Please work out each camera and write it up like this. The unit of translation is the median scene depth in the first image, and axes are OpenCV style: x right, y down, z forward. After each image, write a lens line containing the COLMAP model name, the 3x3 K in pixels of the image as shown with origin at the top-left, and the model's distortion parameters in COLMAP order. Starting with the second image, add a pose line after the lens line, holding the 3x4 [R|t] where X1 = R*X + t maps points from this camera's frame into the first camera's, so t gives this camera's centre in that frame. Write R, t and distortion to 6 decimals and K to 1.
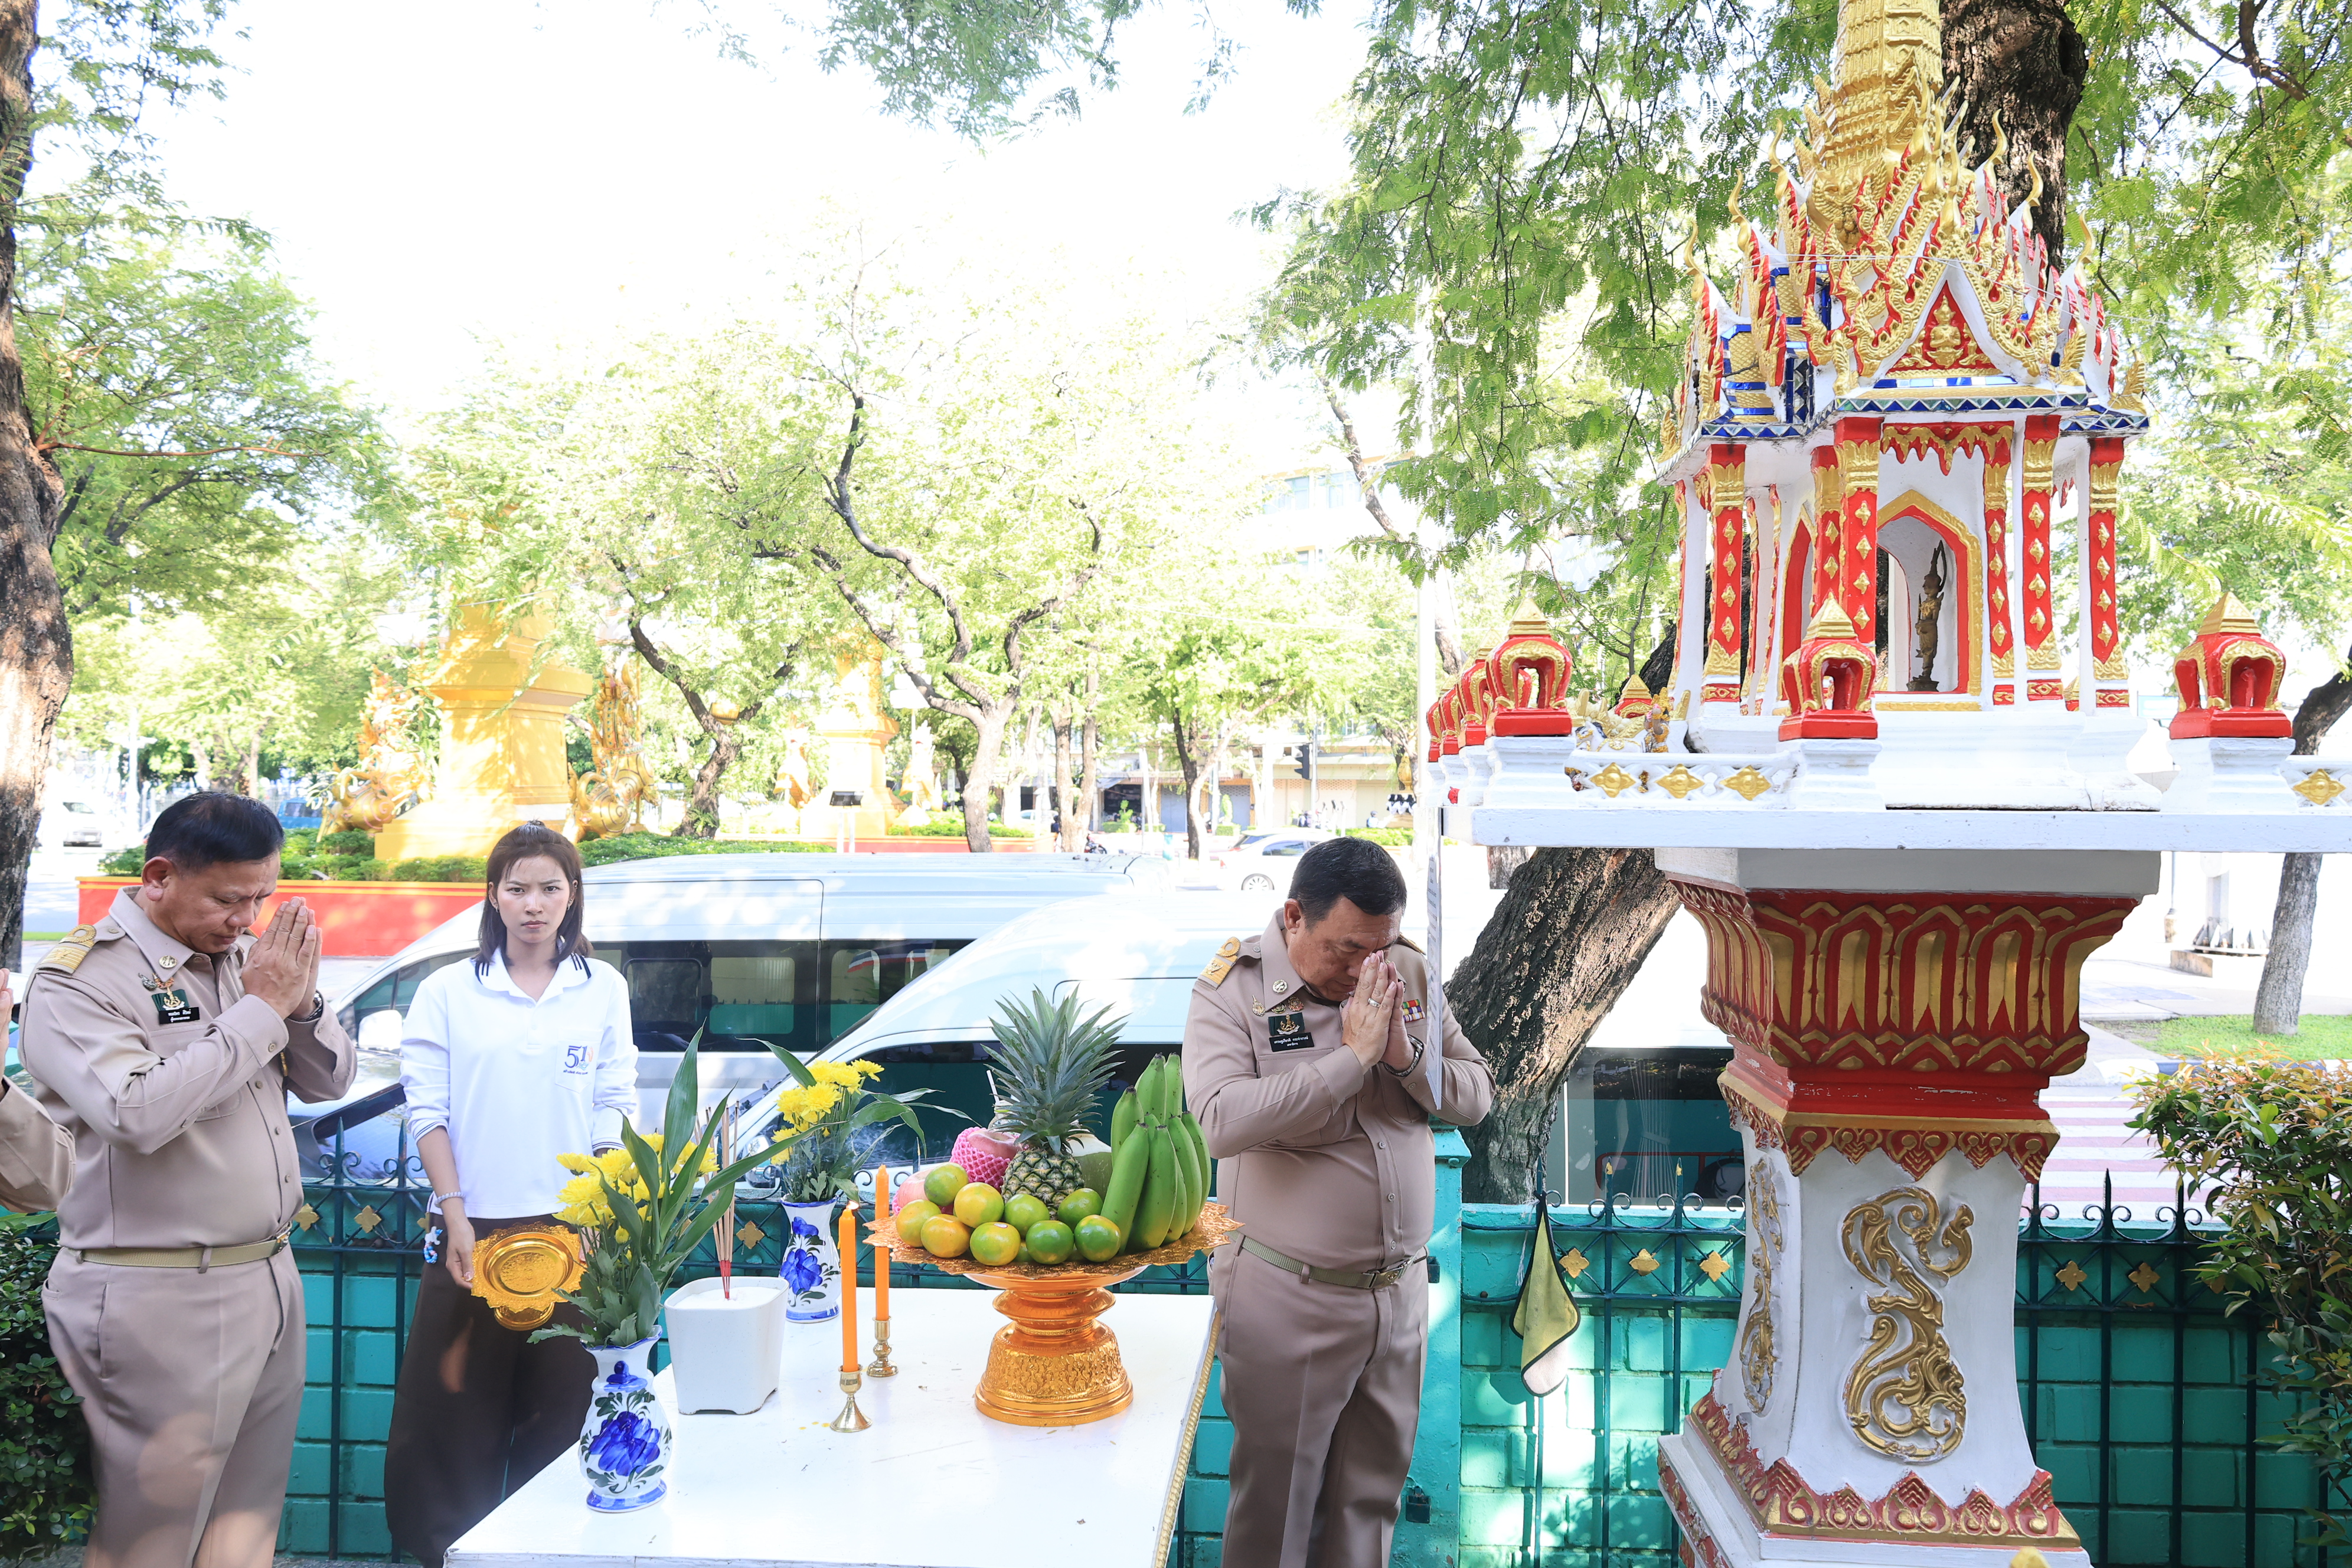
lens RADIAL K [[1600.5, 0, 1167.6], [0, 1600.5, 790.8], [0, 0, 1]] dist [-0.003410, -0.002285]
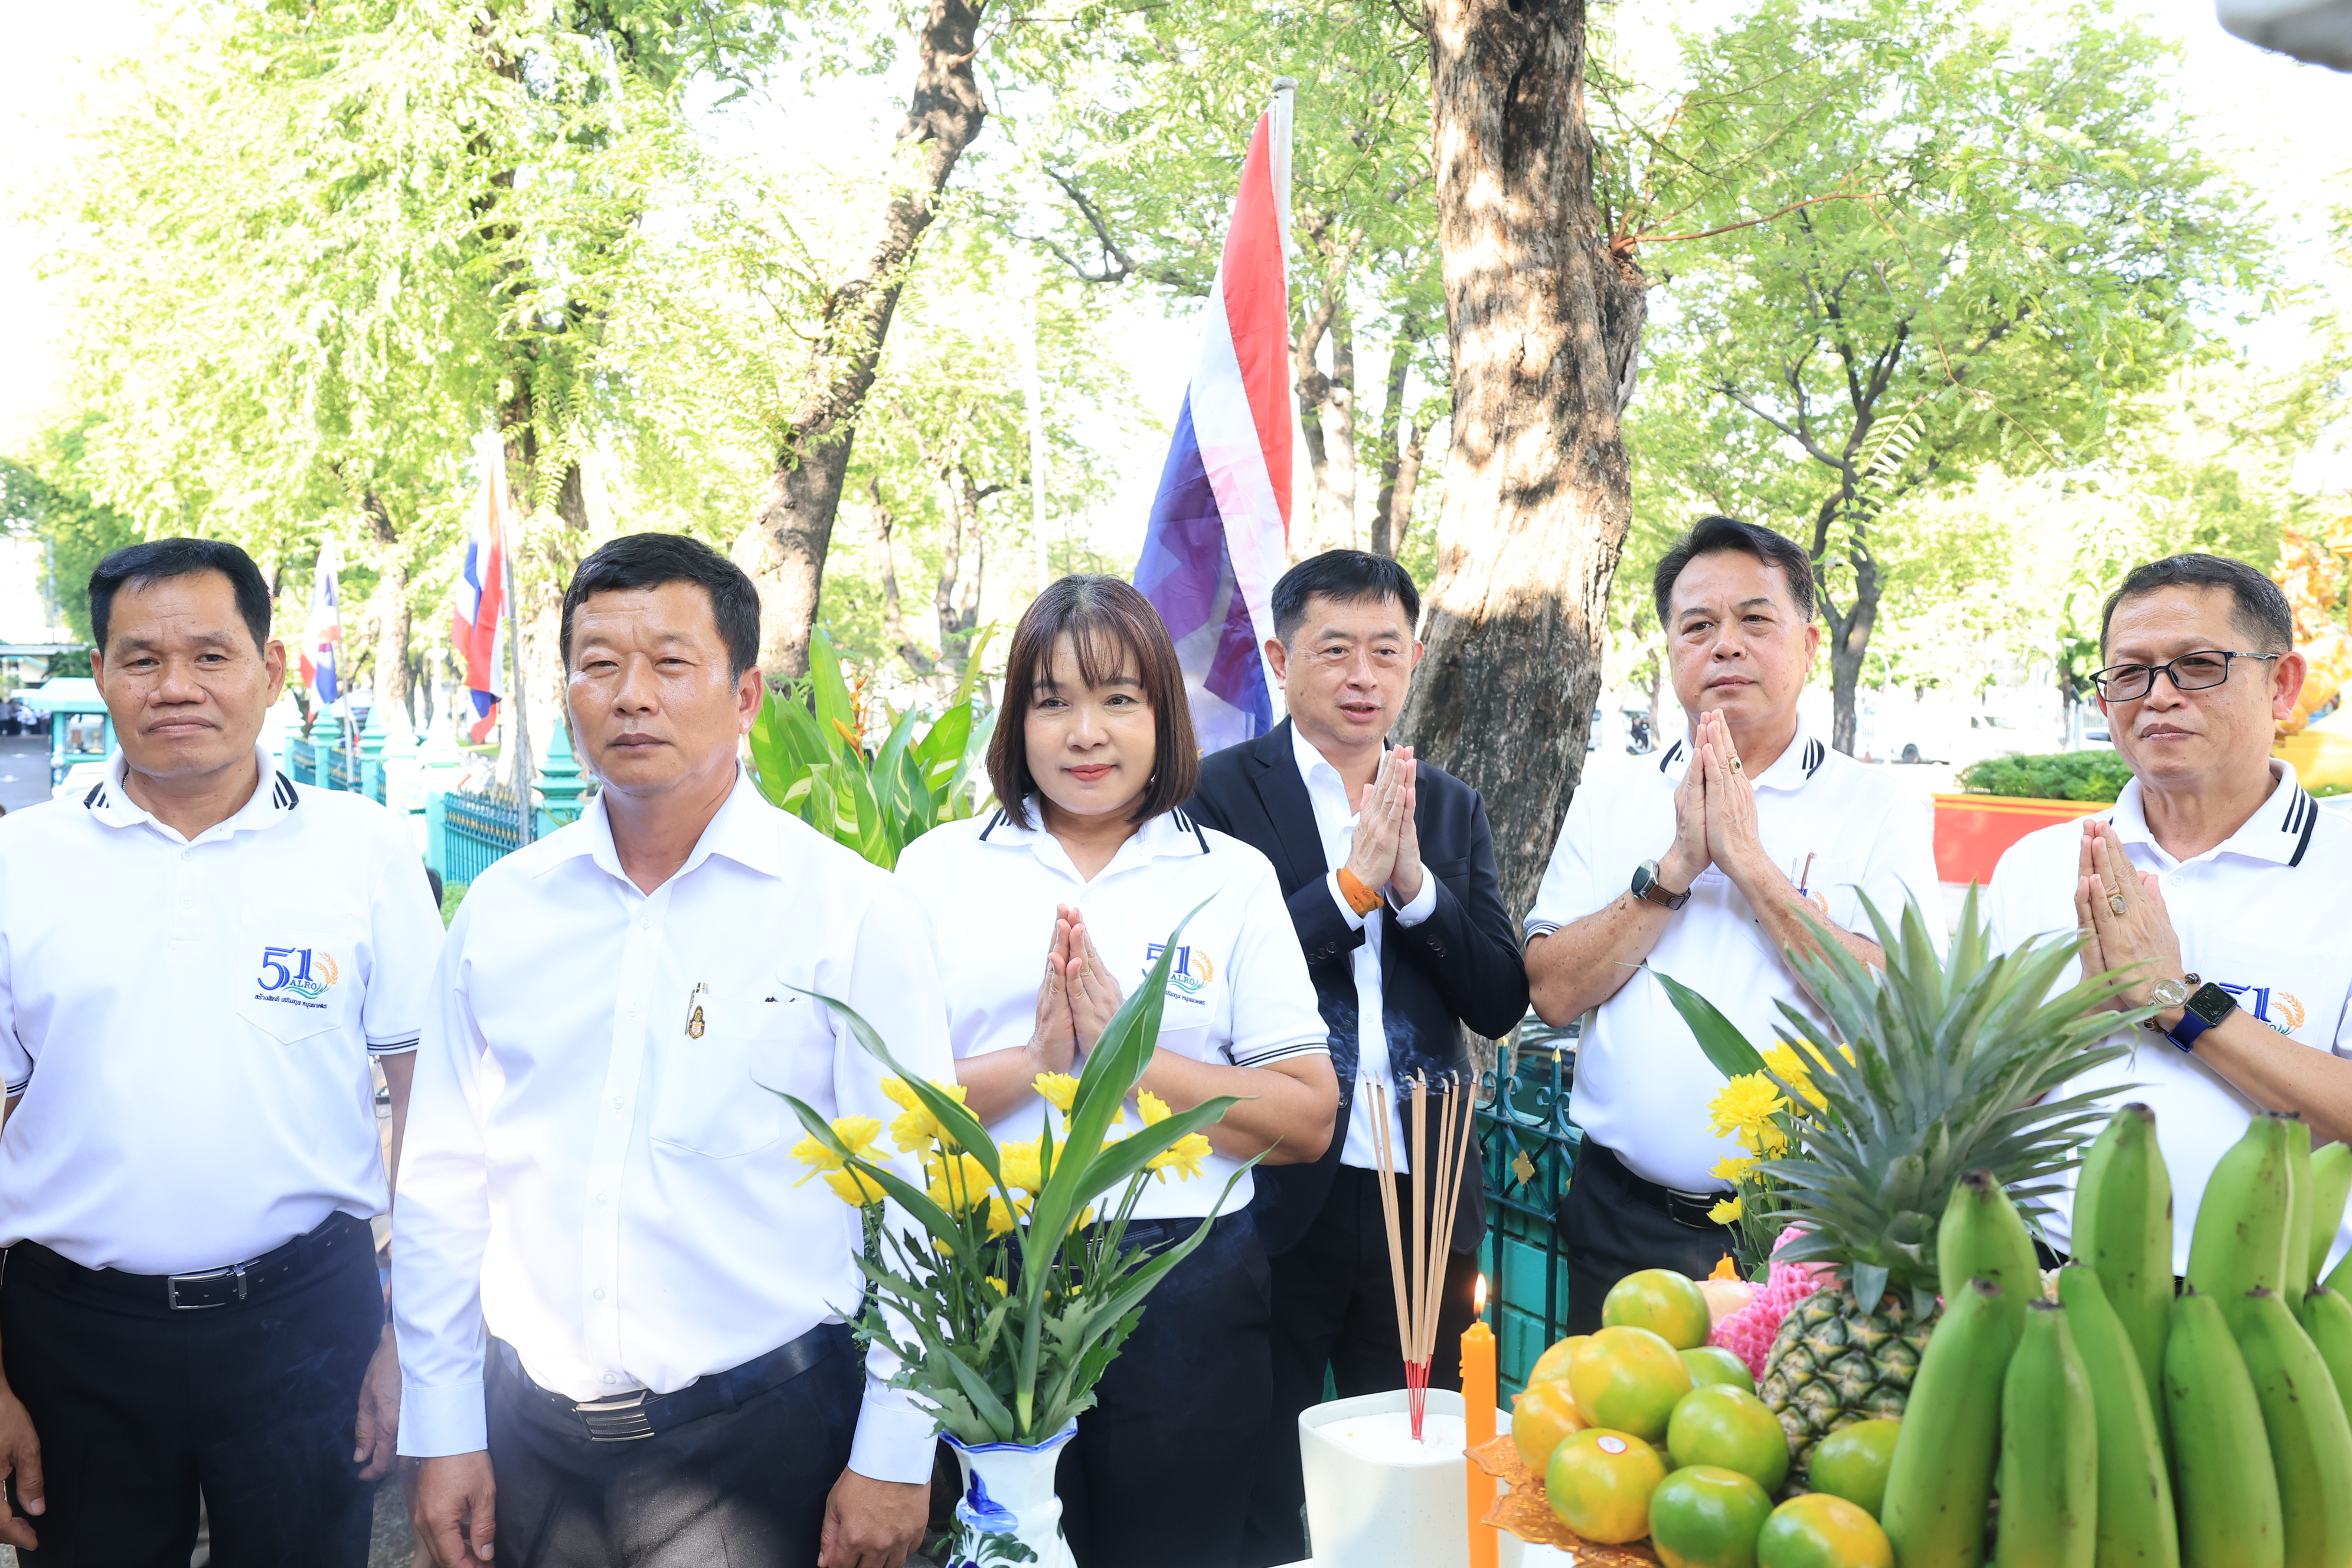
lens RADIAL K [[2039.0, 0, 1188.6], [0, 2039.0, 801.7], [0, 0, 1]] dist [0.004460, -0.004616]
pose [[0.549291, 0.041937, -0.834578, 0.092733], [-0.003200, 0.998838, 0.048085, 0.028881], [0.835625, -0.023742, 0.548787, 0.218340]]
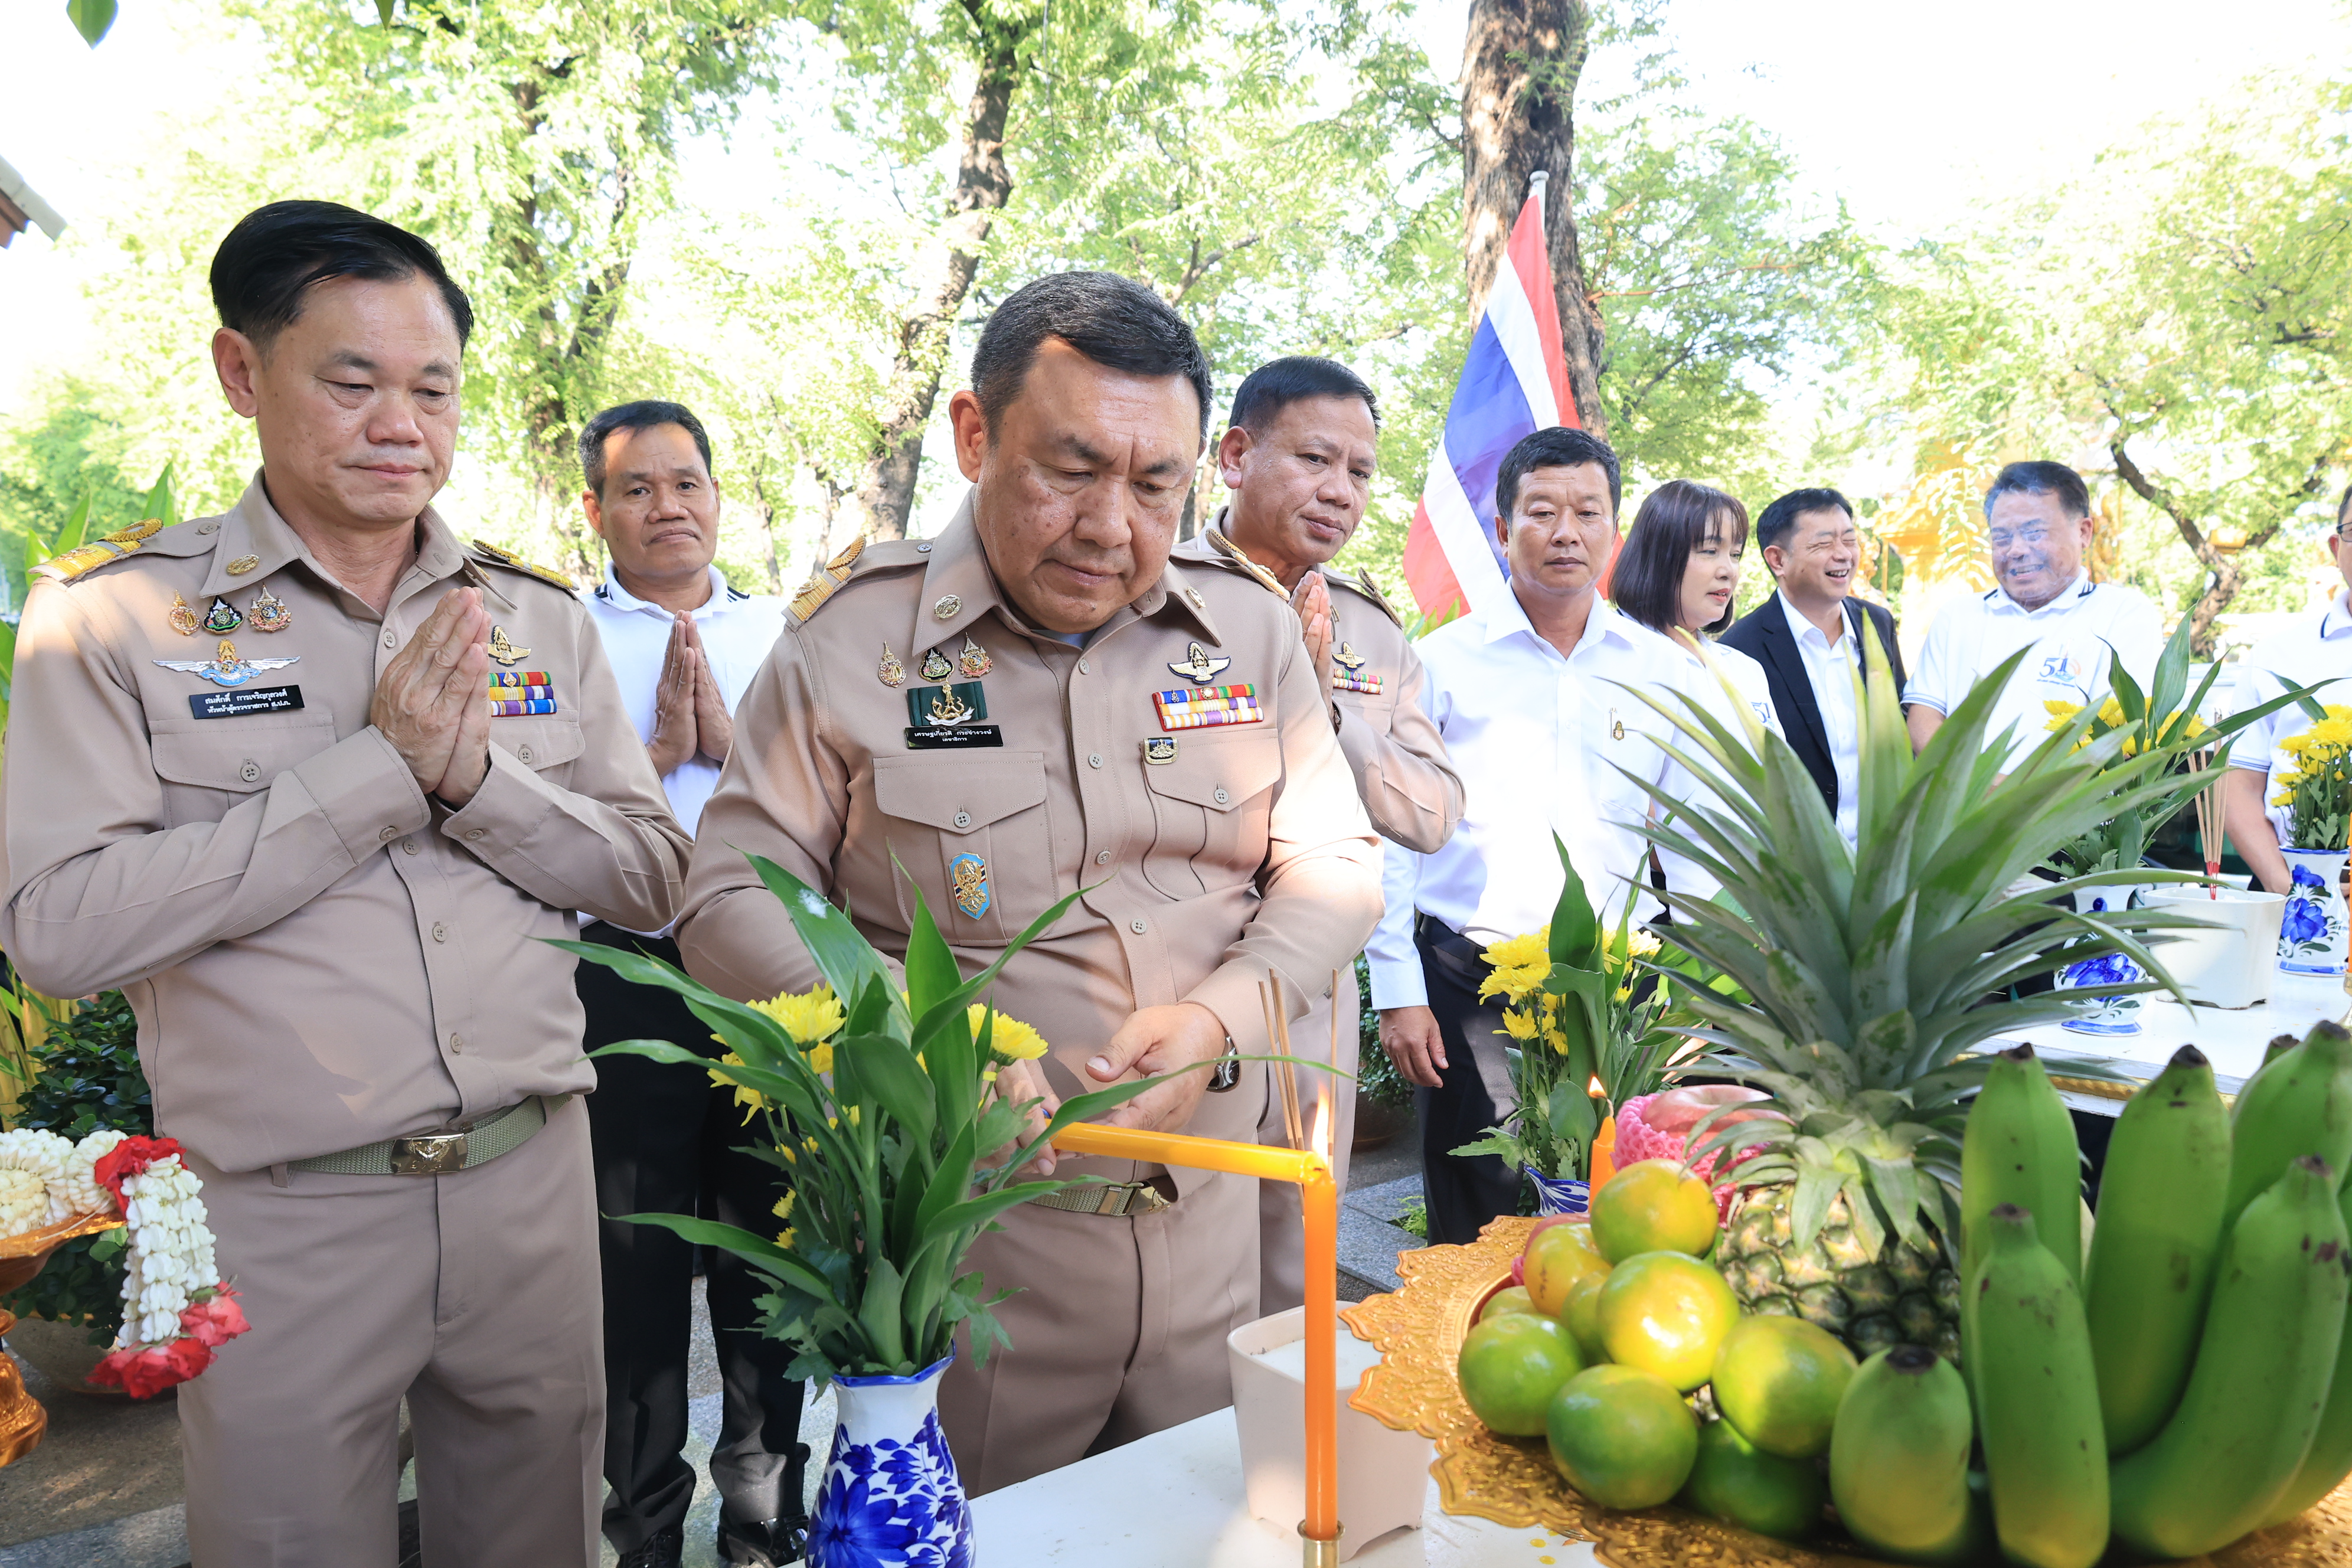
lens RADIAL K [[1600.5, 0, 1190.9], [0, 1600.5, 785.6], [0, 0, 1]] dist [-0.003410, -0.002285]
pose [[0.665836, 0.050482, -0.744388, 0.015501], [0.007527, 0.997203, 0.074361, 0.064905], [0.746060, -0.055115, 0.663594, -0.054195]]
